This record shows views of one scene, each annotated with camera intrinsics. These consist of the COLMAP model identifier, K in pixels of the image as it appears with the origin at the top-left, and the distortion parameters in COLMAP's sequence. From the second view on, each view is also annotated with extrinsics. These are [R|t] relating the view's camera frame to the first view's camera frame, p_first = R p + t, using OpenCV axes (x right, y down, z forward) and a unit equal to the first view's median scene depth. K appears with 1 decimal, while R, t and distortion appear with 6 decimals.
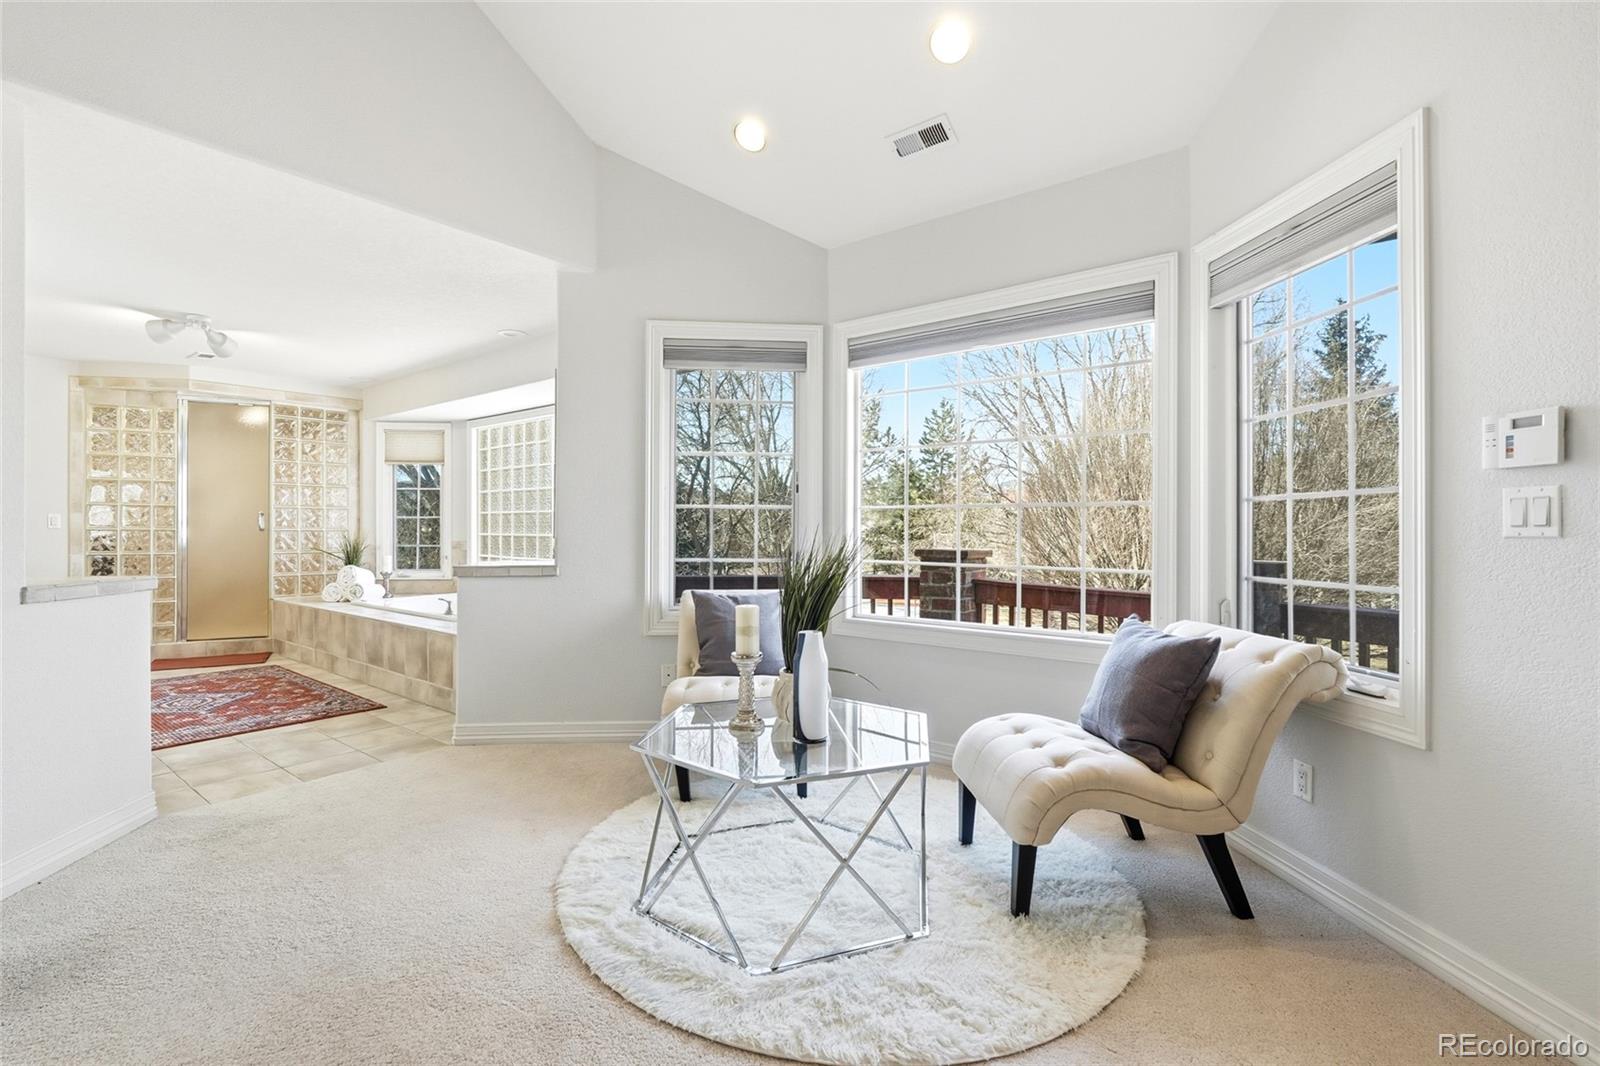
lens RADIAL K [[724.5, 0, 795.0], [0, 724.5, 529.0], [0, 0, 1]] dist [-0.005938, 0.002790]
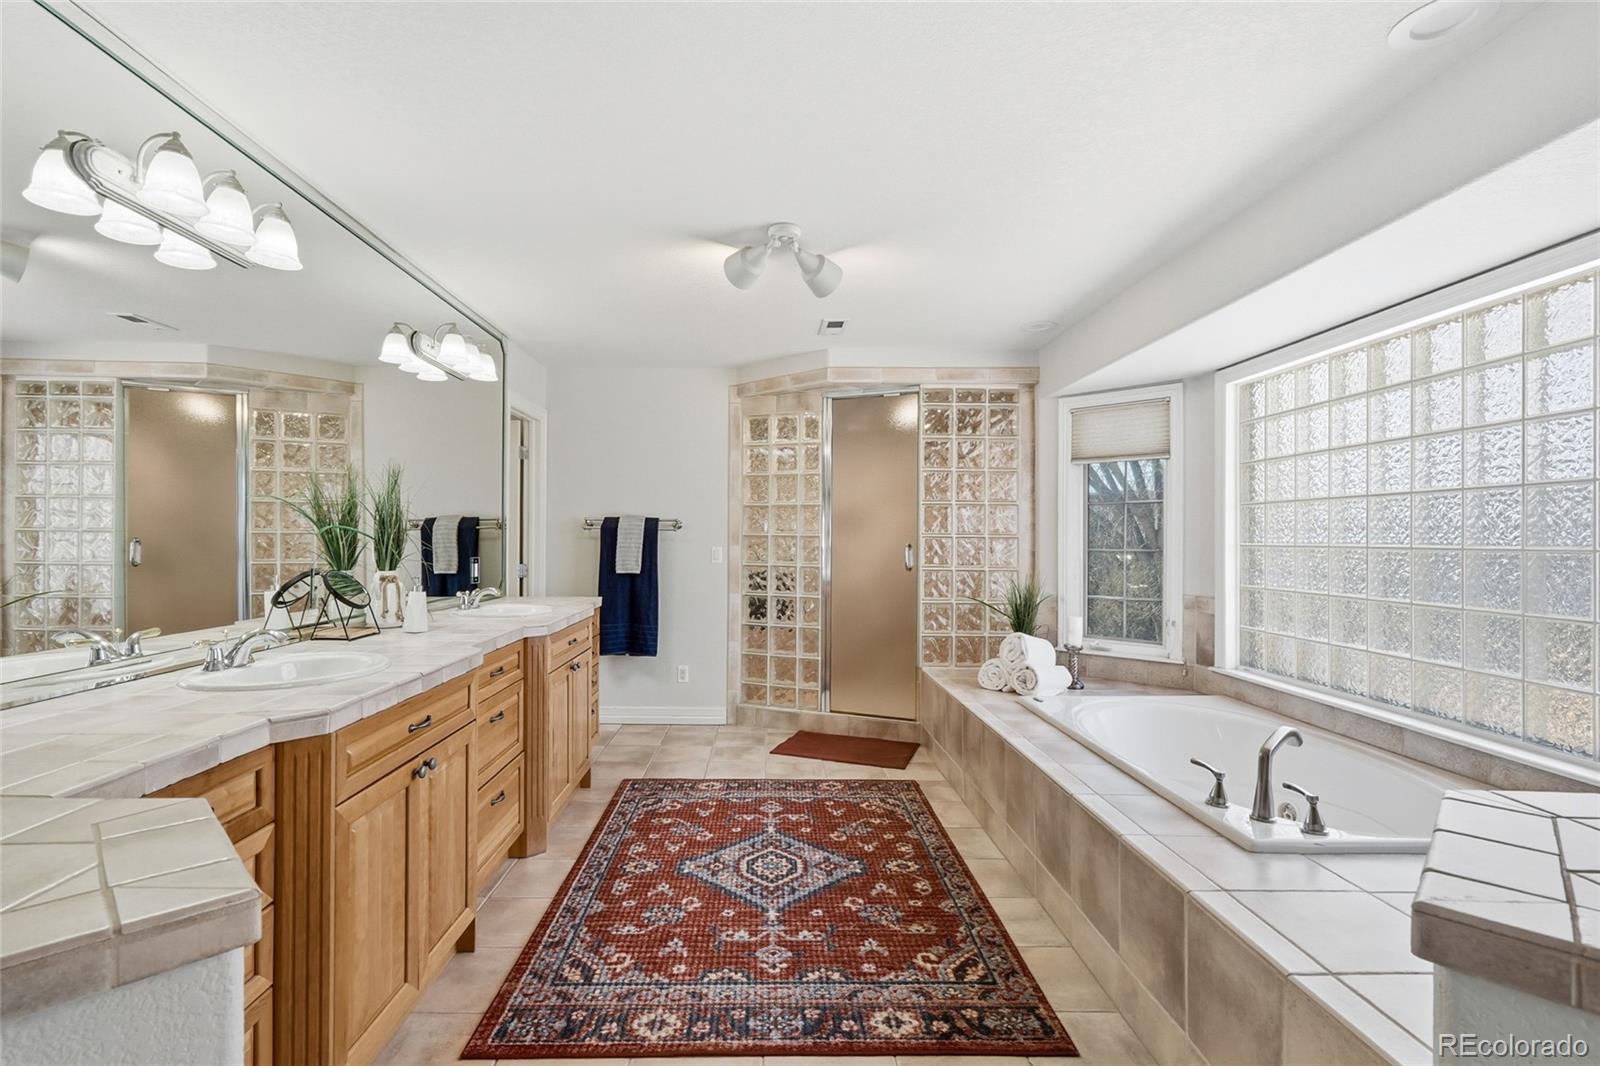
lens RADIAL K [[724.5, 0, 794.0], [0, 724.5, 535.0], [0, 0, 1]] dist [-0.005938, 0.002790]
pose [[0.639678, -0.000184, -0.768643, -0.258039], [-0.004245, 0.999984, -0.003772, -0.027646], [0.768632, 0.005675, 0.639667, 0.447974]]
